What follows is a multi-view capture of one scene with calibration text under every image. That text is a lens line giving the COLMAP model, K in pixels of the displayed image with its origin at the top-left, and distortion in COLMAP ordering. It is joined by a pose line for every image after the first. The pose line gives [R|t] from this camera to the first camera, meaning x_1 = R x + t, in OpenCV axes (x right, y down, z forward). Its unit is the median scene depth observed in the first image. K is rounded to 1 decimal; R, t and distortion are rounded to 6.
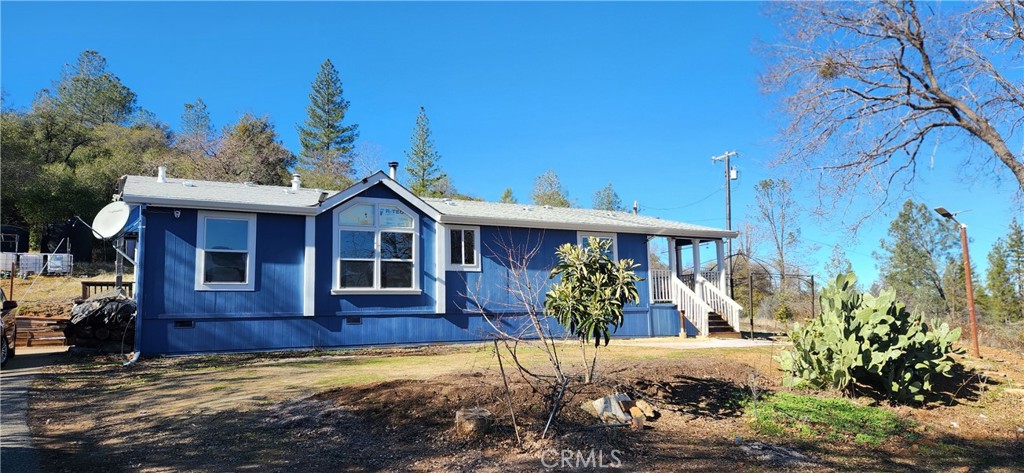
lens RADIAL K [[678.2, 0, 502.4], [0, 678.2, 231.6], [0, 0, 1]] dist [0.083620, -0.074384]
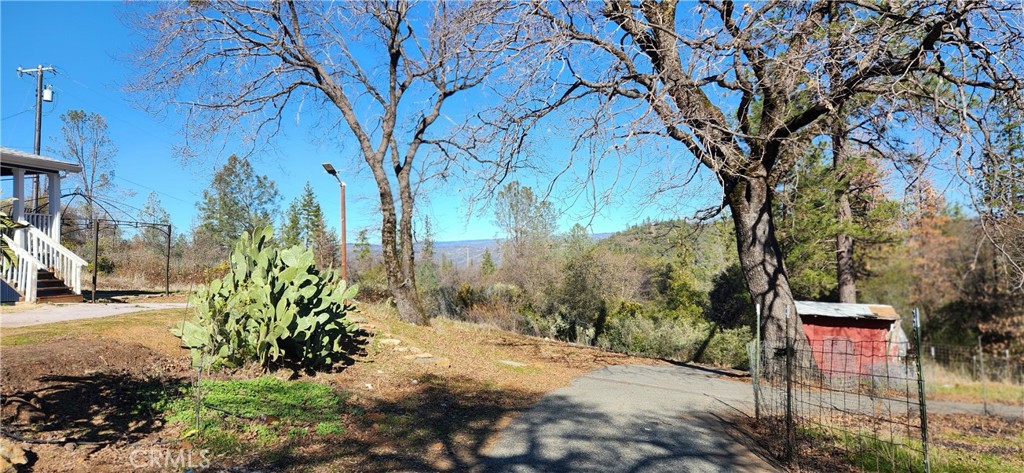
lens RADIAL K [[678.2, 0, 502.4], [0, 678.2, 231.6], [0, 0, 1]] dist [0.083620, -0.074384]
pose [[0.585686, 0.035401, 0.809765, -0.014771], [-0.095571, 0.995093, 0.025622, 0.013583], [-0.804884, -0.092397, 0.586195, 0.209828]]
